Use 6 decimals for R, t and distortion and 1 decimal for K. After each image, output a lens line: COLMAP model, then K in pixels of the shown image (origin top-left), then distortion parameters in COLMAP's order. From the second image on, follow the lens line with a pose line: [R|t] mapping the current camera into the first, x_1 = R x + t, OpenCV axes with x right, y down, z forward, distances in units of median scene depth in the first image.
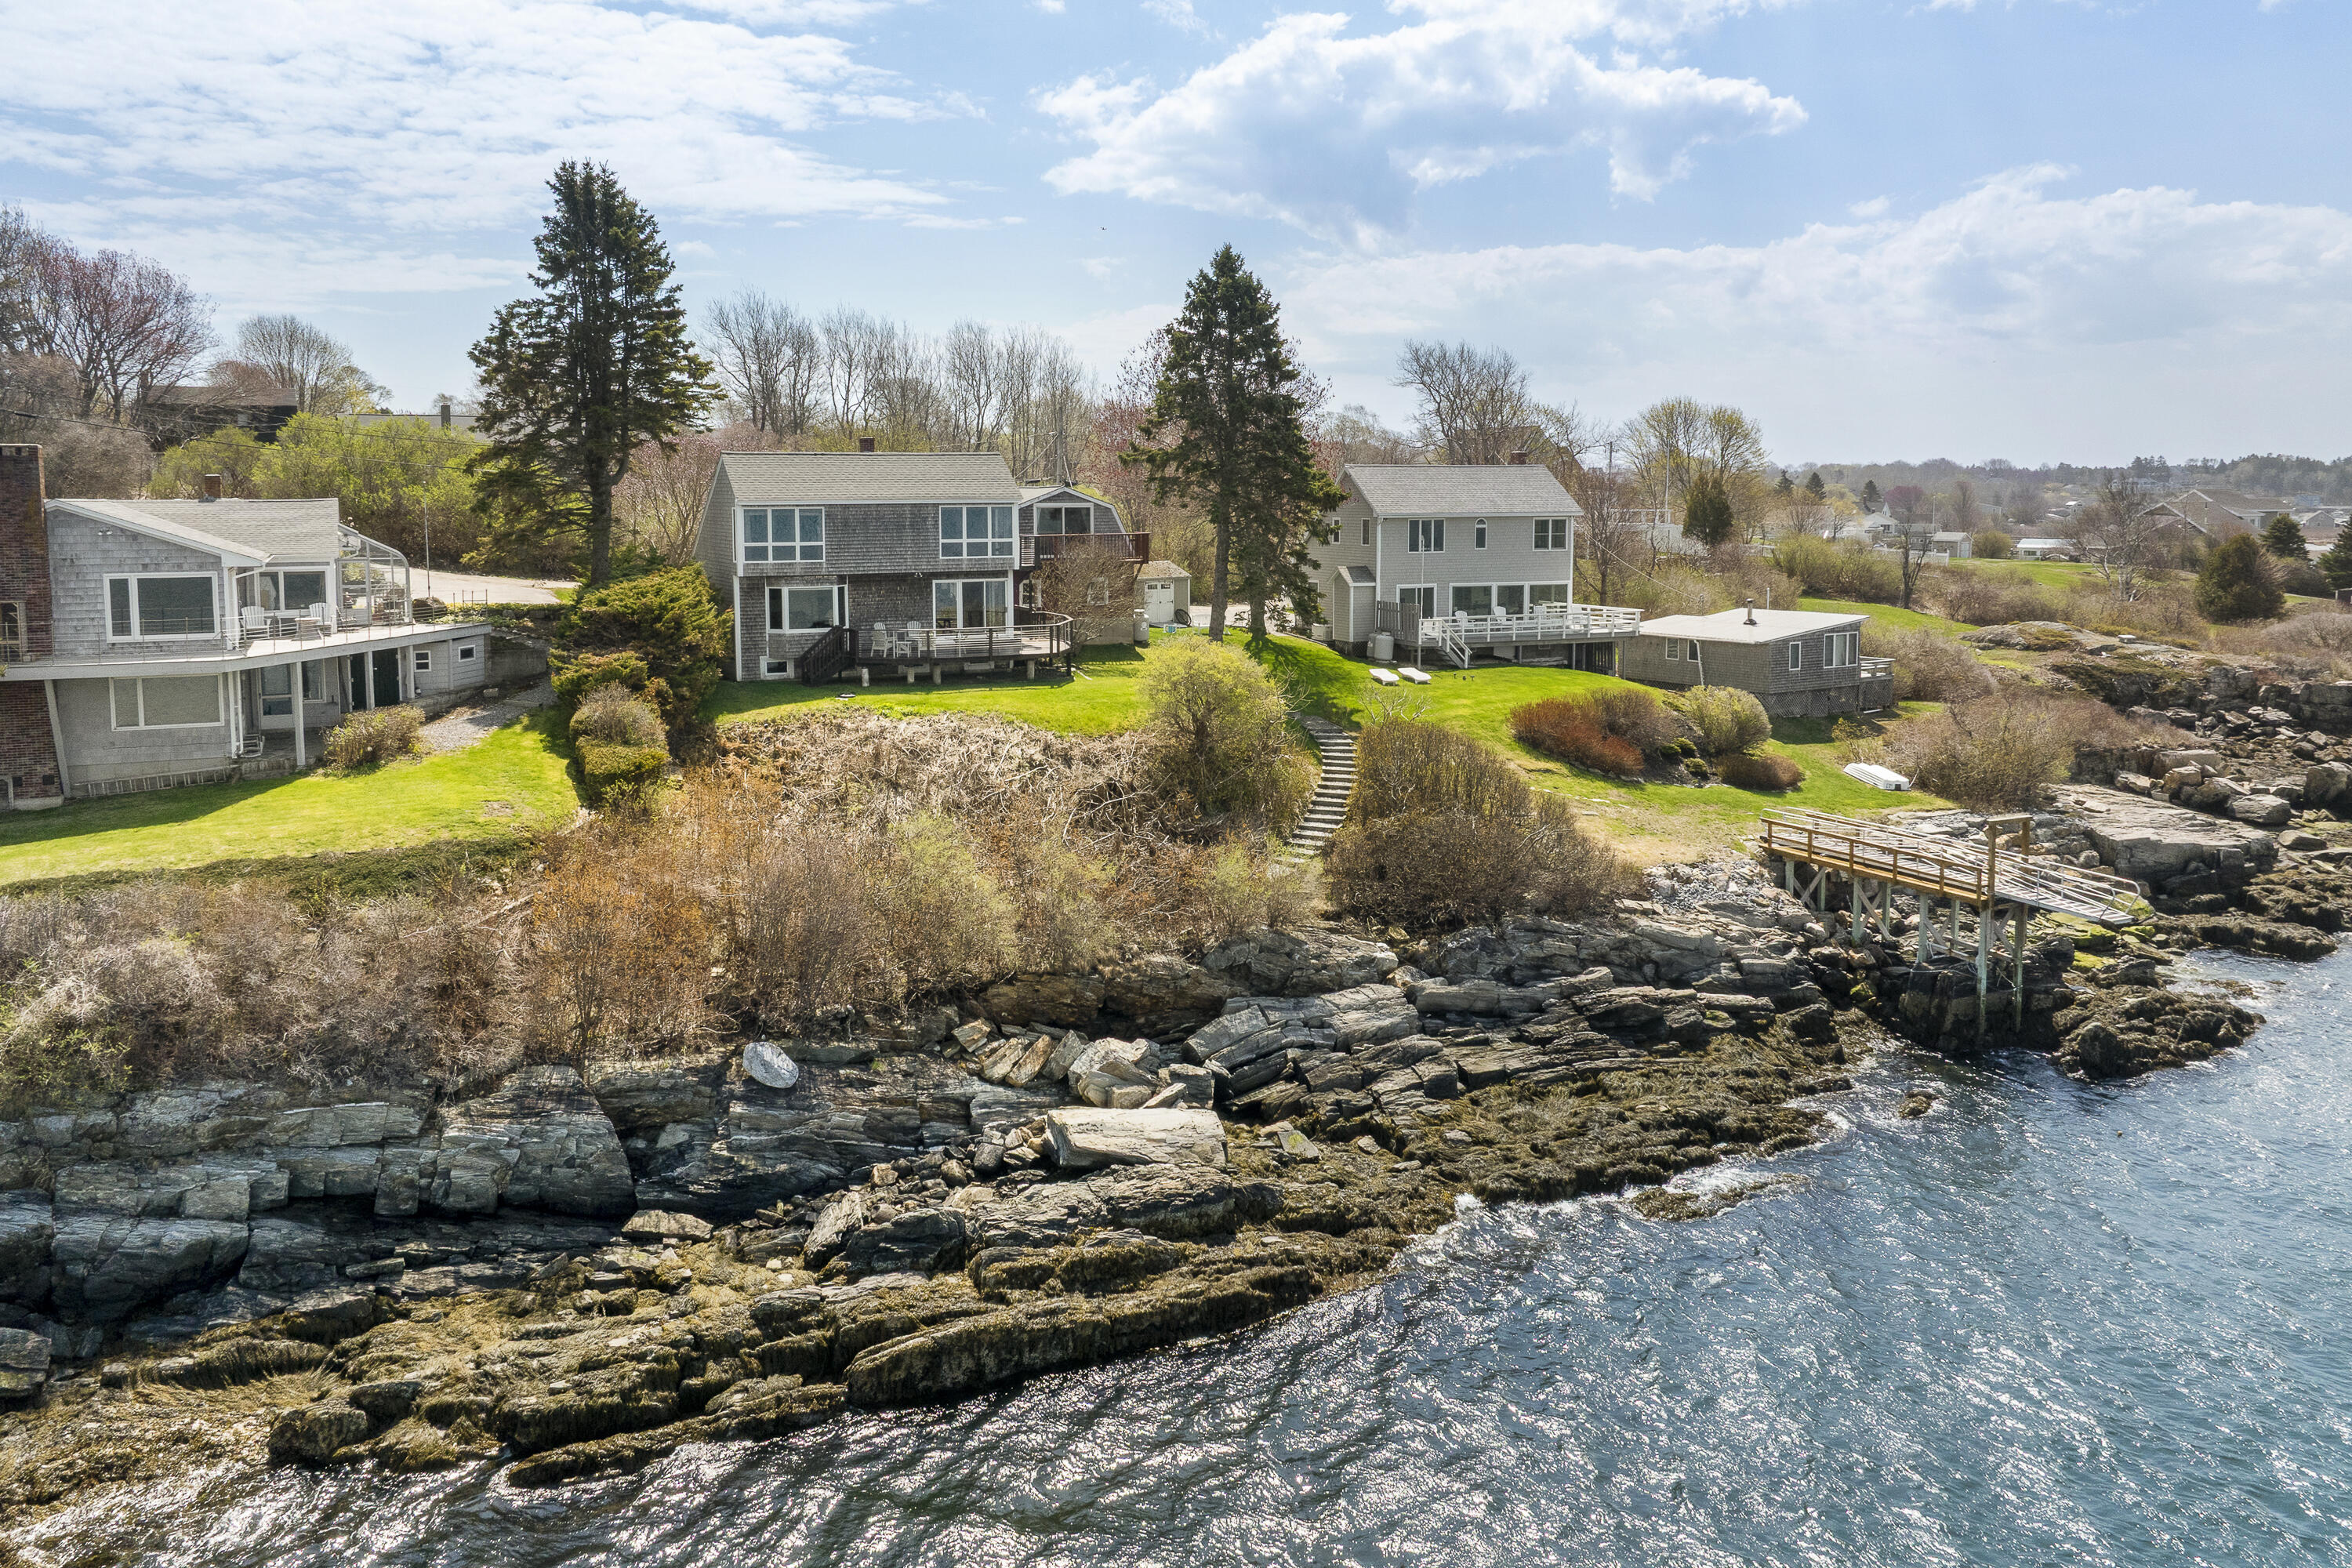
lens RADIAL K [[1627.6, 0, 1134.9], [0, 1627.6, 695.1], [0, 0, 1]] dist [-0.013043, 0.005921]
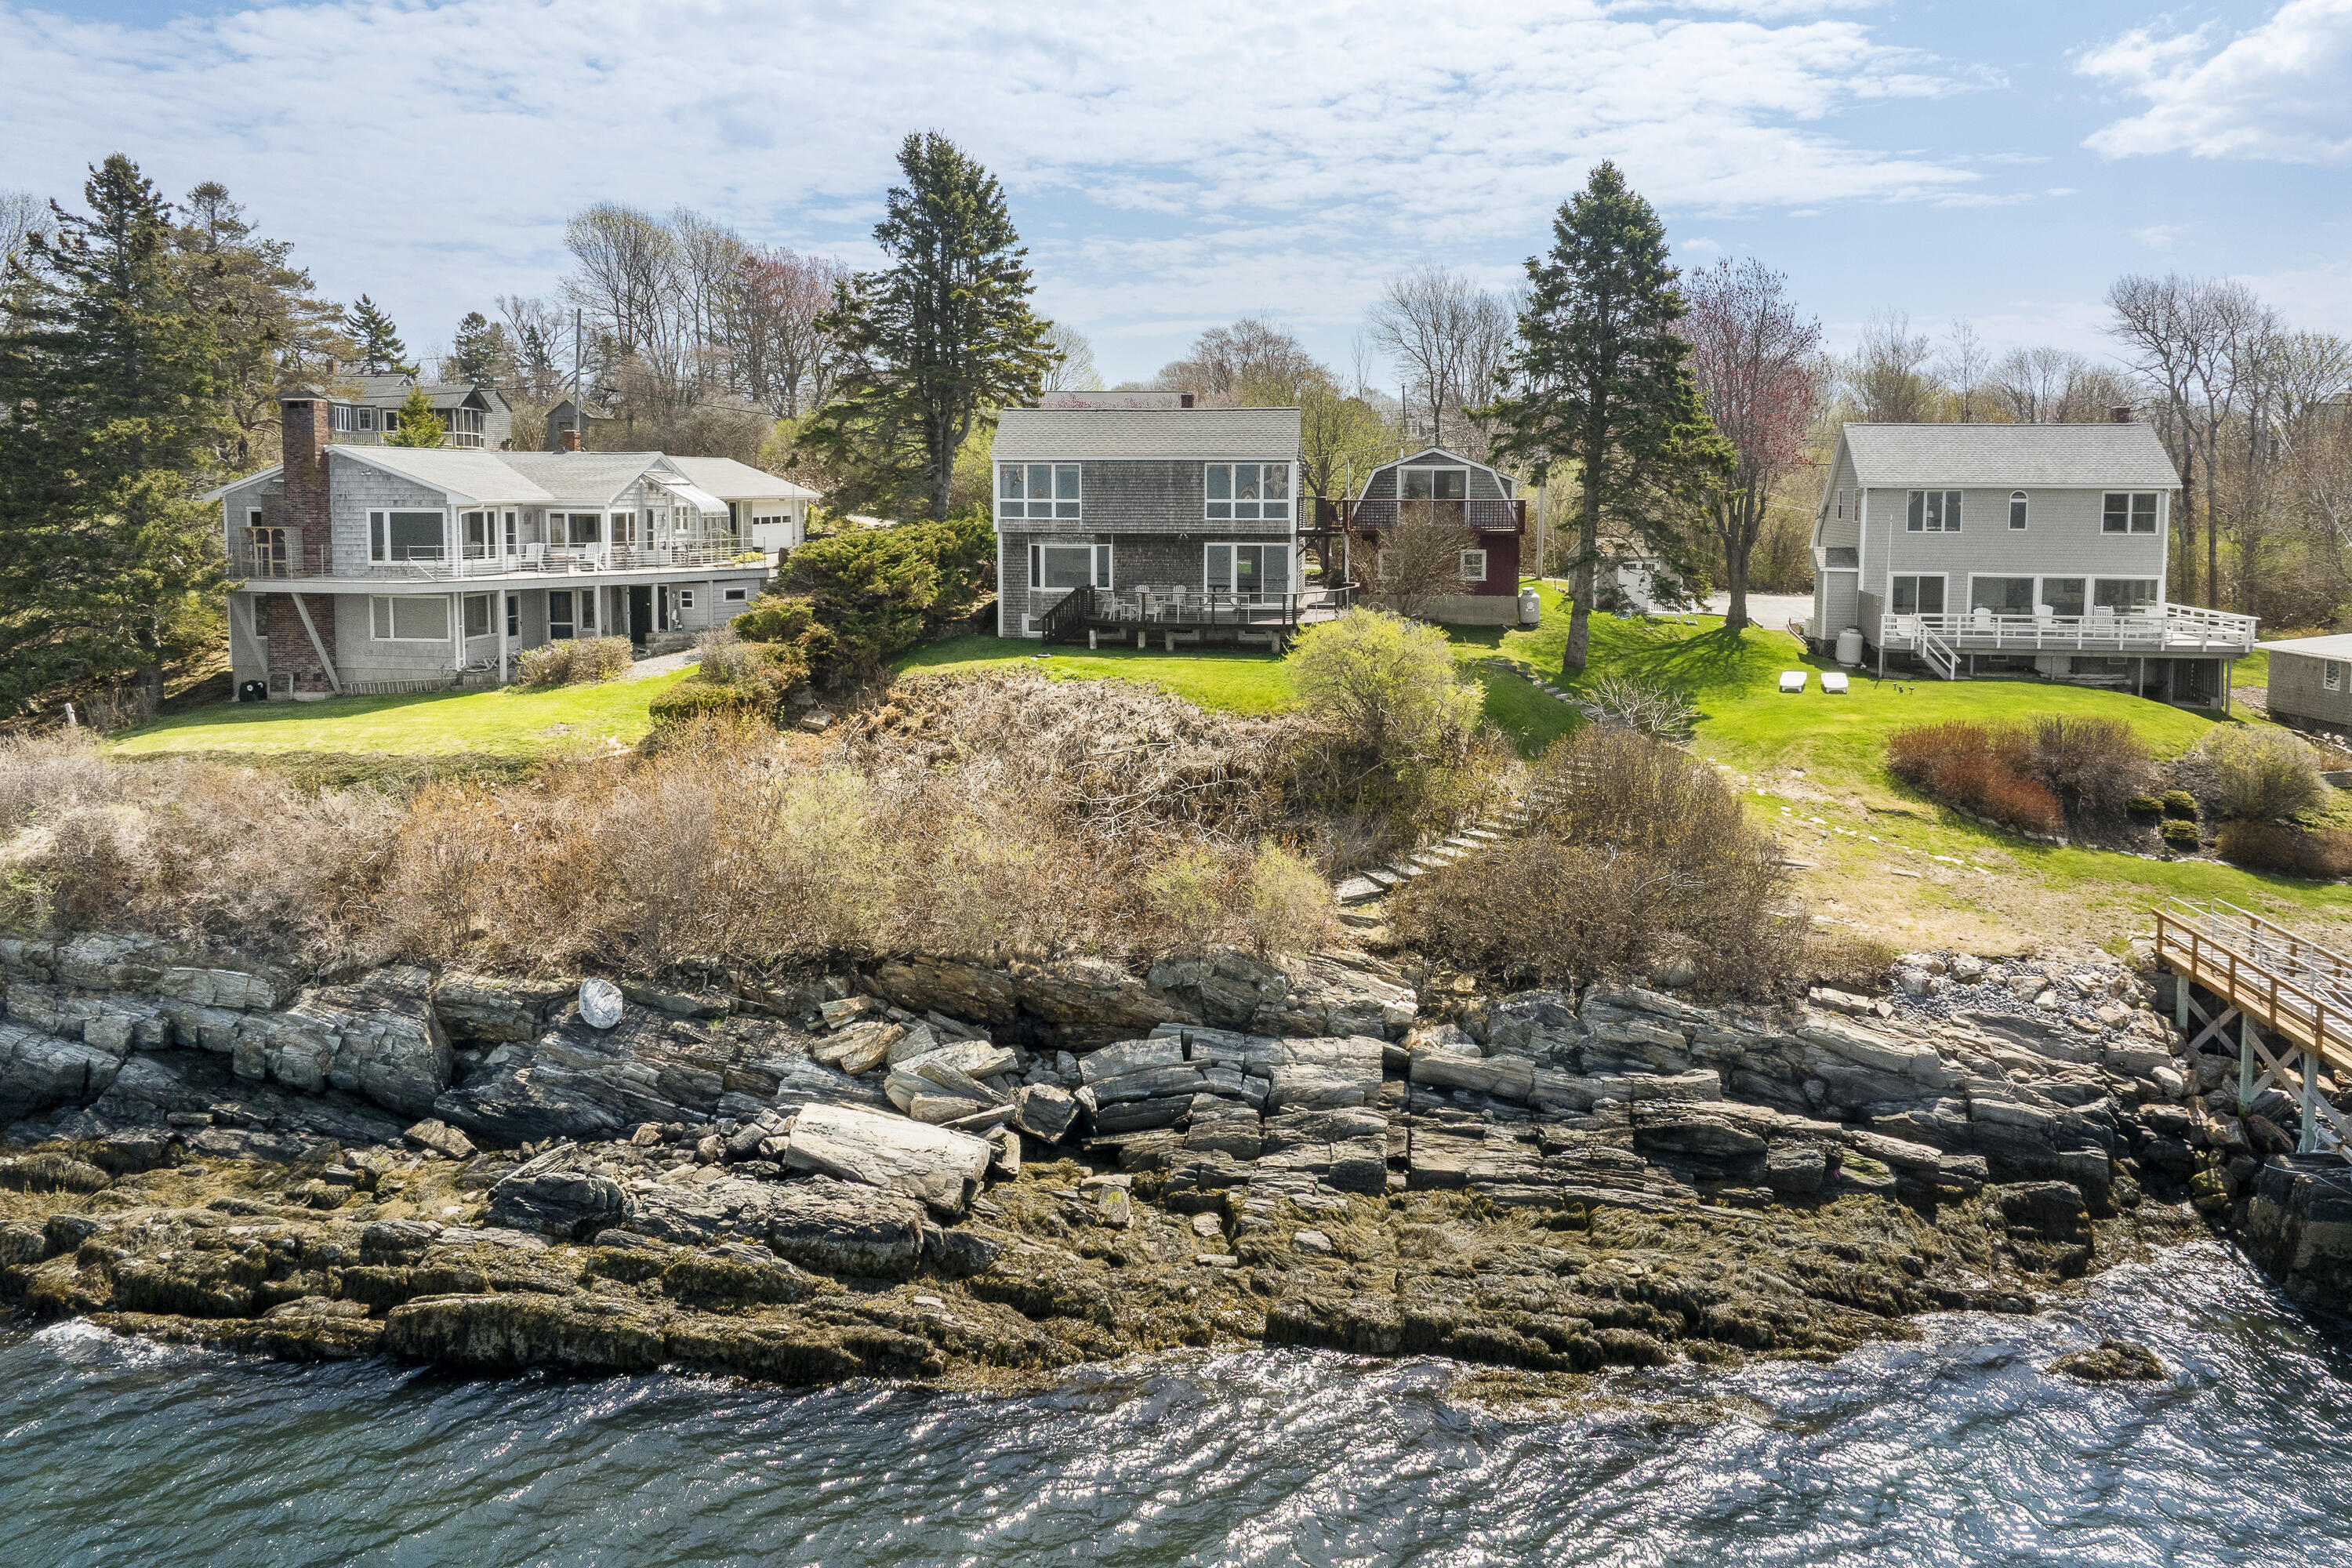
lens RADIAL K [[1627.6, 0, 1251.7], [0, 1627.6, 674.1], [0, 0, 1]] dist [-0.013043, 0.005921]
pose [[0.873494, 0.061181, -0.482975, 0.509374], [-0.066210, 0.997784, 0.006649, -0.004253], [0.482311, 0.026170, 0.875609, 0.277557]]
